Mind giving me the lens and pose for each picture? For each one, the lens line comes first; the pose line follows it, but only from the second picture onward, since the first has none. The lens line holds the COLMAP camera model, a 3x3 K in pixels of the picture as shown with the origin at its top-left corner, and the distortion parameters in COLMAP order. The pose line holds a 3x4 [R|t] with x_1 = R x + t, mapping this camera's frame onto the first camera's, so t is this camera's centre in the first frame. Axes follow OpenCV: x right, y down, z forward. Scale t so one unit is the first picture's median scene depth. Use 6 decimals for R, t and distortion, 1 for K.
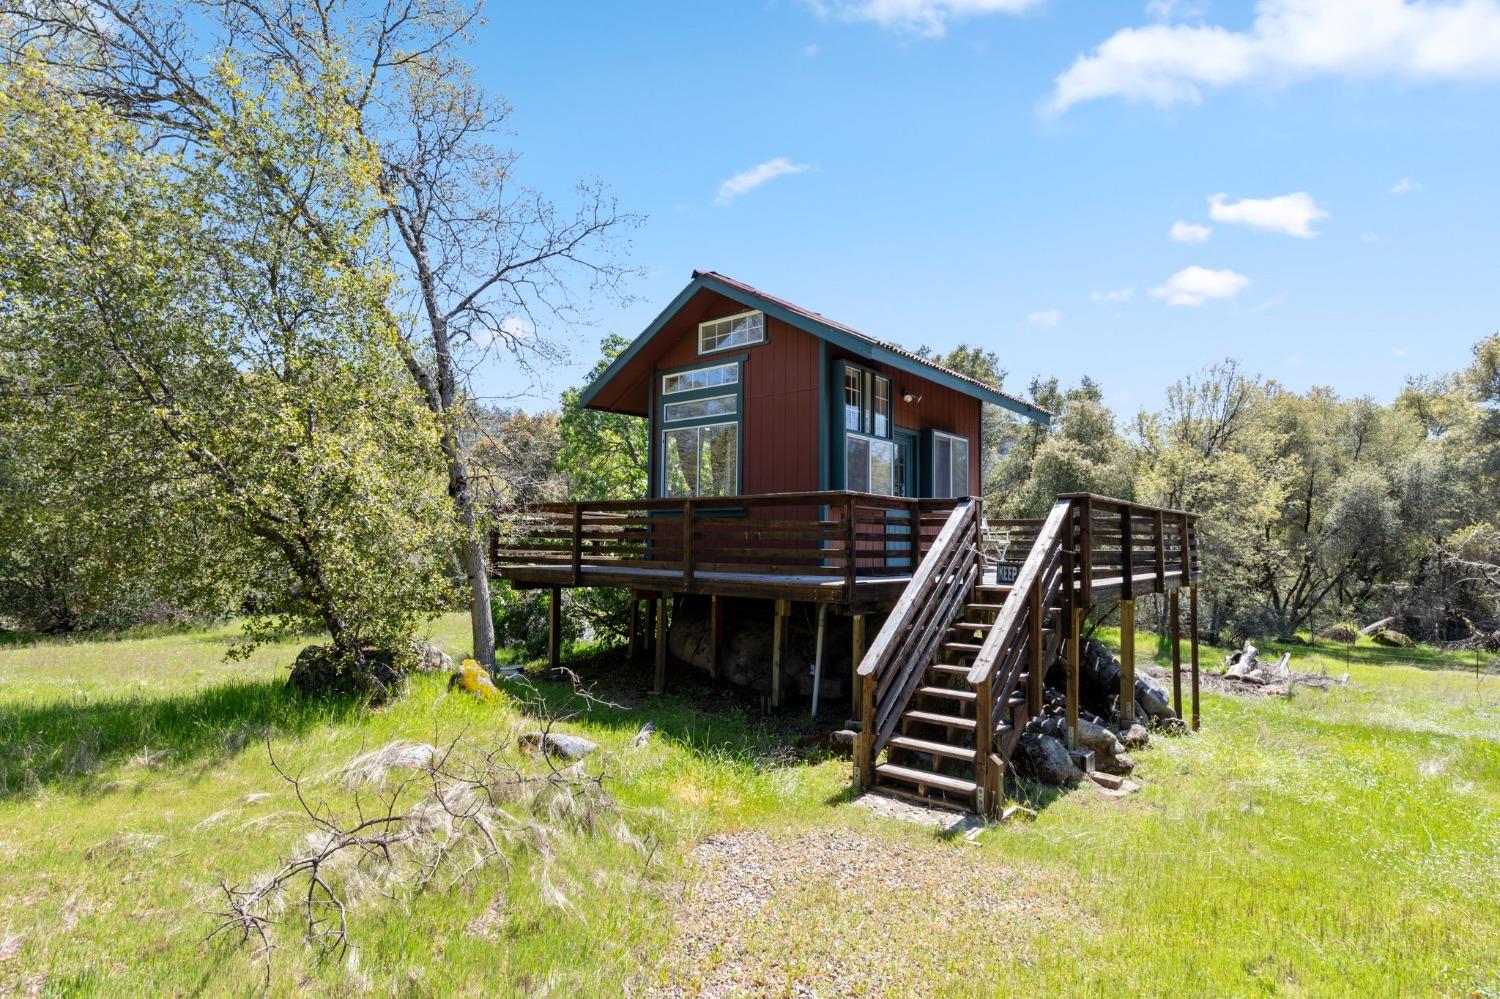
lens RADIAL K [[791.9, 0, 750.5], [0, 791.9, 506.7], [0, 0, 1]] dist [-0.004608, -0.000721]
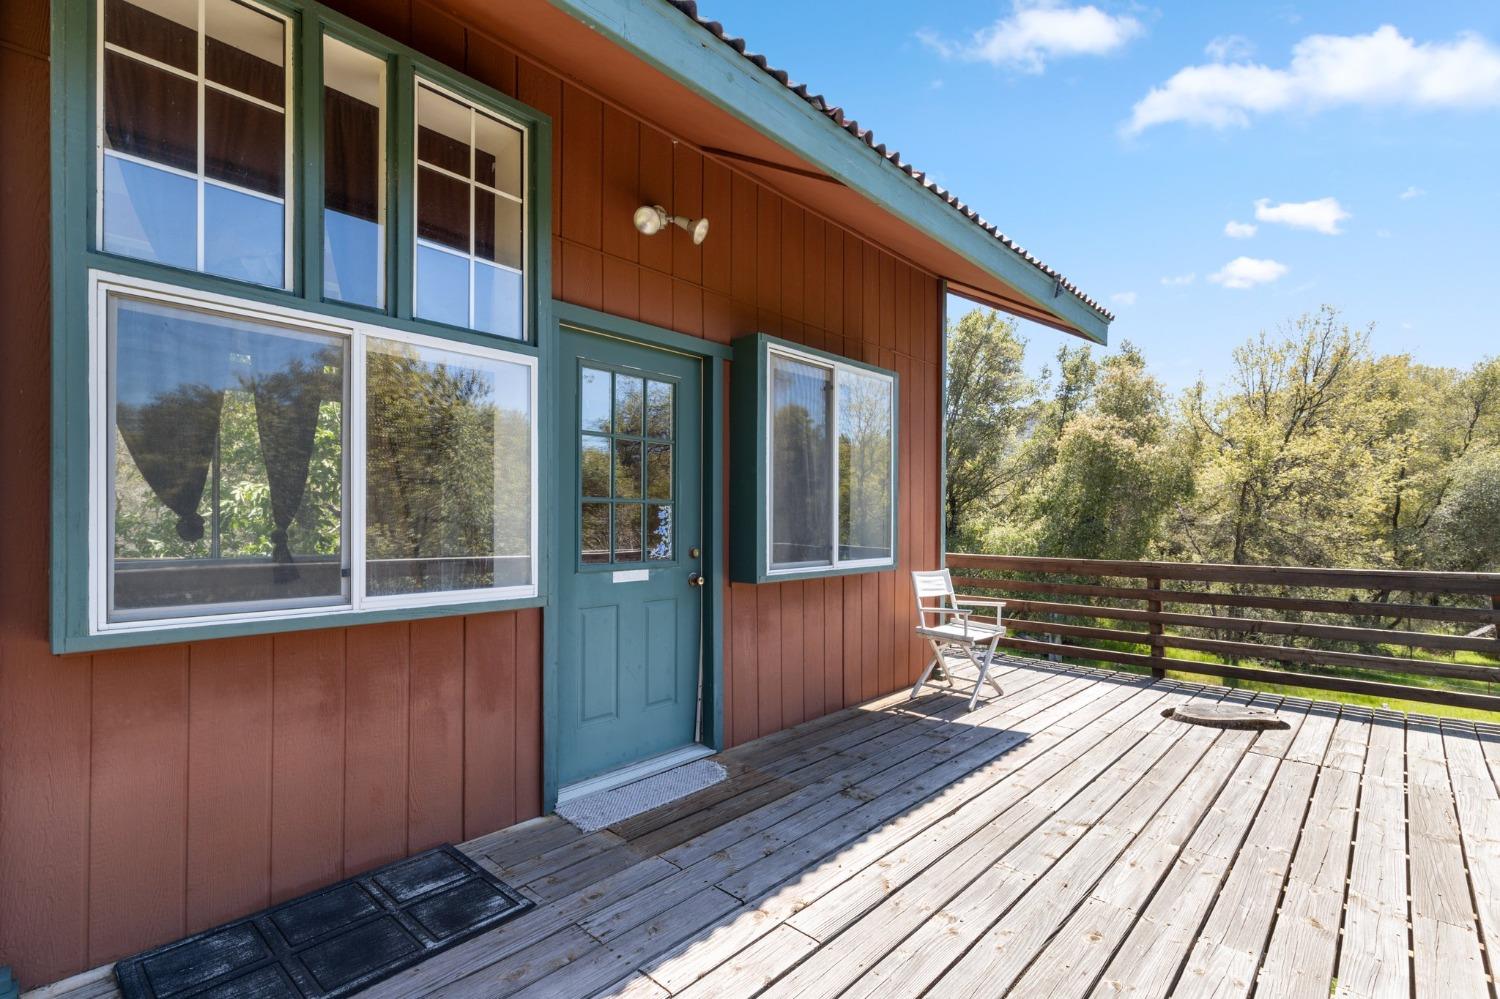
lens RADIAL K [[696.0, 0, 751.5], [0, 696.0, 506.6], [0, 0, 1]] dist [0.001502, 0.000467]
pose [[0.997156, -0.002163, -0.075334, 0.095987], [0.004153, 0.999646, 0.026272, -0.011436], [0.075251, -0.026510, 0.996812, 0.262603]]
